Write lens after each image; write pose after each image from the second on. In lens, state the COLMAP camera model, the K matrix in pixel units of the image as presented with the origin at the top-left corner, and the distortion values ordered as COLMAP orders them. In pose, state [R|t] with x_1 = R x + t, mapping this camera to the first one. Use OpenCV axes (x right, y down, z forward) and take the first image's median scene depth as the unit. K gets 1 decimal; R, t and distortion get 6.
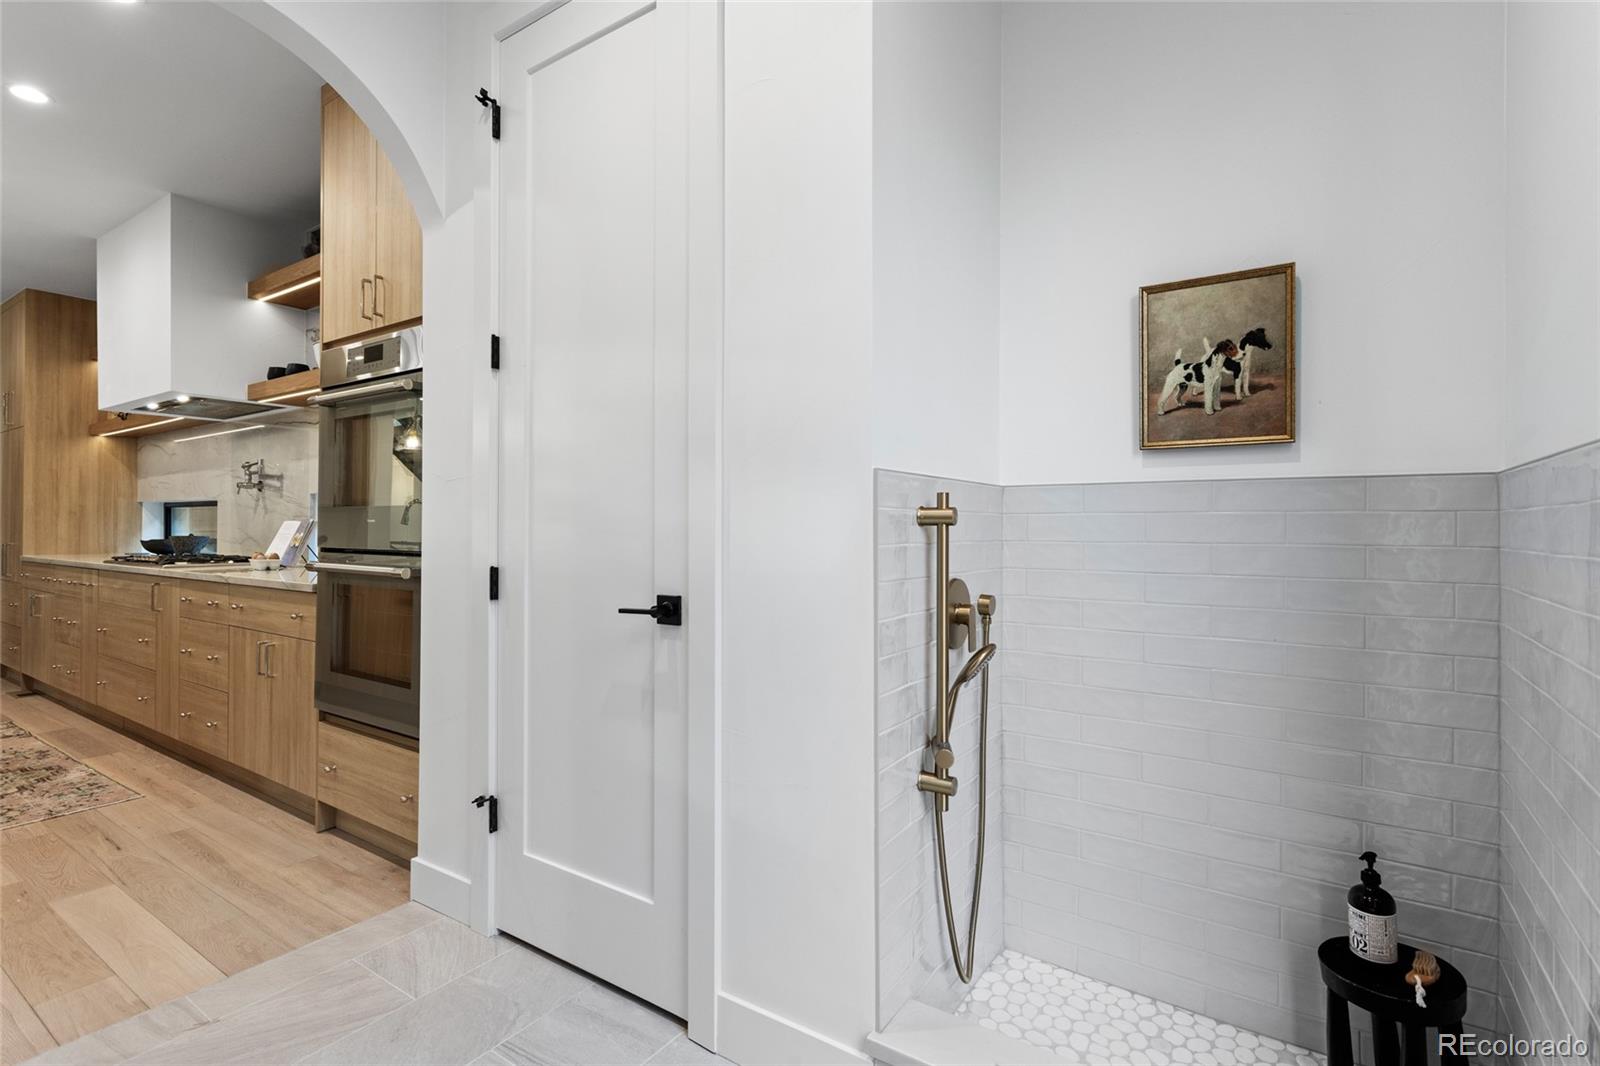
lens RADIAL K [[753.7, 0, 798.5], [0, 753.7, 525.6], [0, 0, 1]] dist [0.000979, 0.000488]
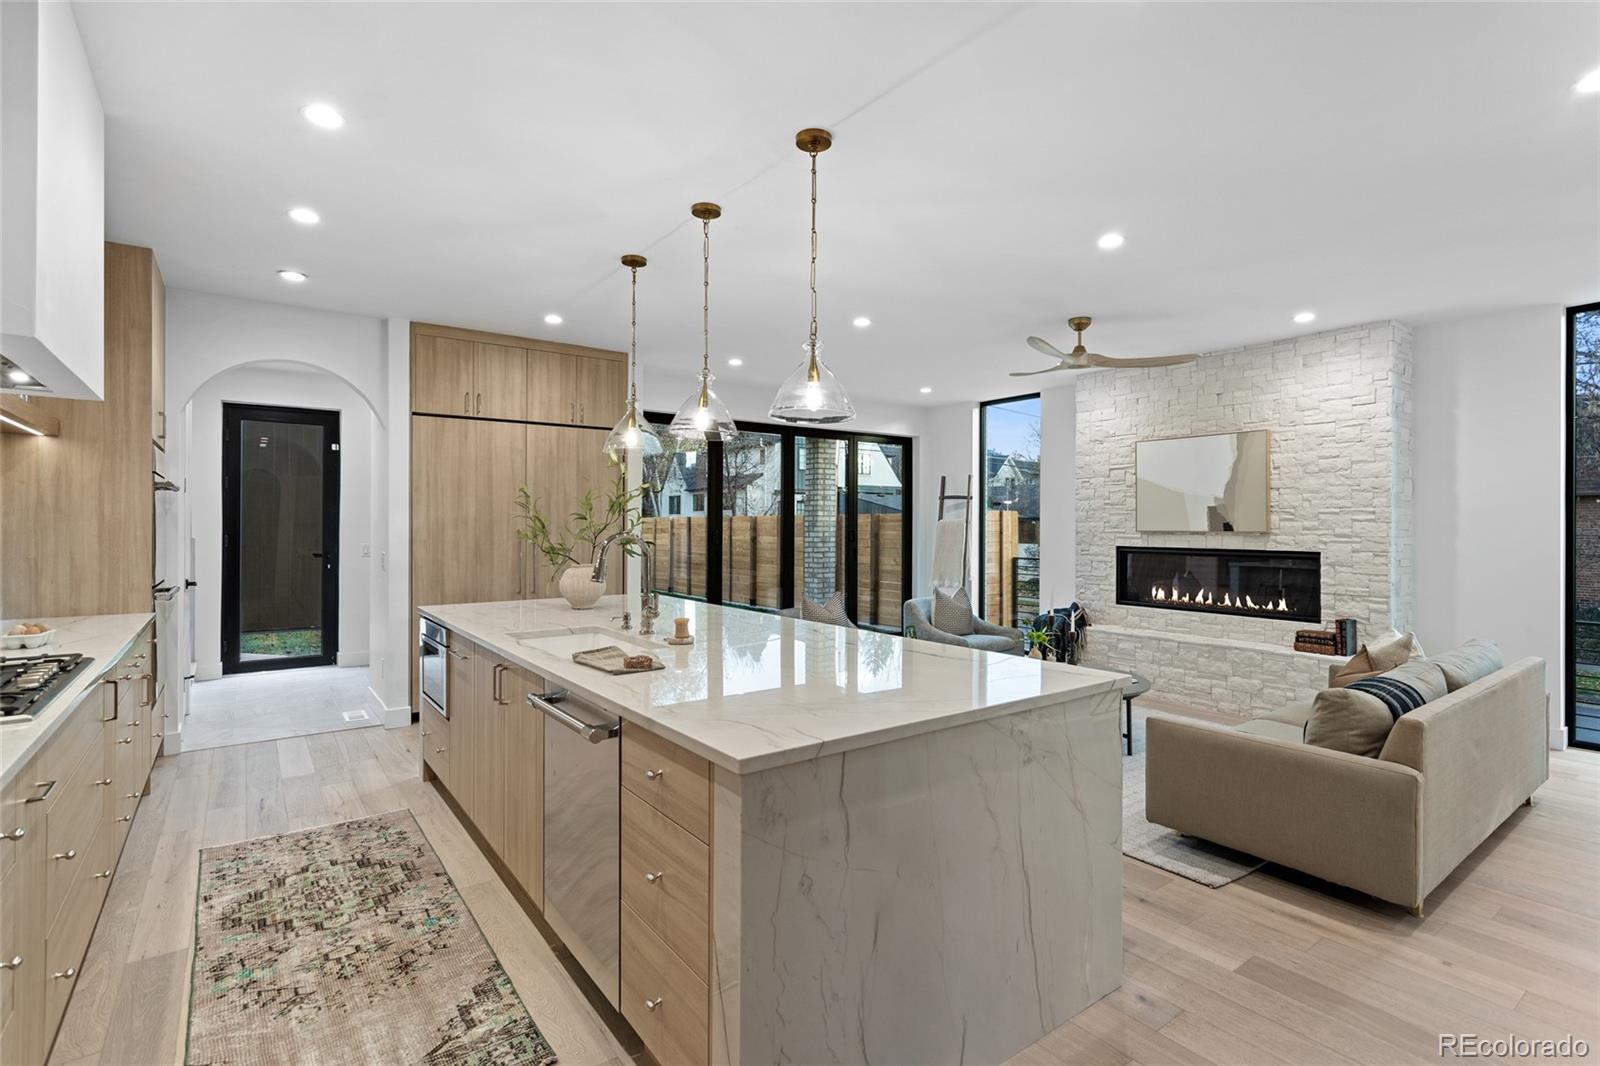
lens RADIAL K [[753.7, 0, 798.5], [0, 753.7, 525.6], [0, 0, 1]] dist [0.000979, 0.000488]
pose [[-0.943933, -0.003288, 0.330122, -2.314426], [-0.004441, 0.999986, -0.002741, -0.091335], [-0.330108, -0.004054, -0.943934, 2.001300]]
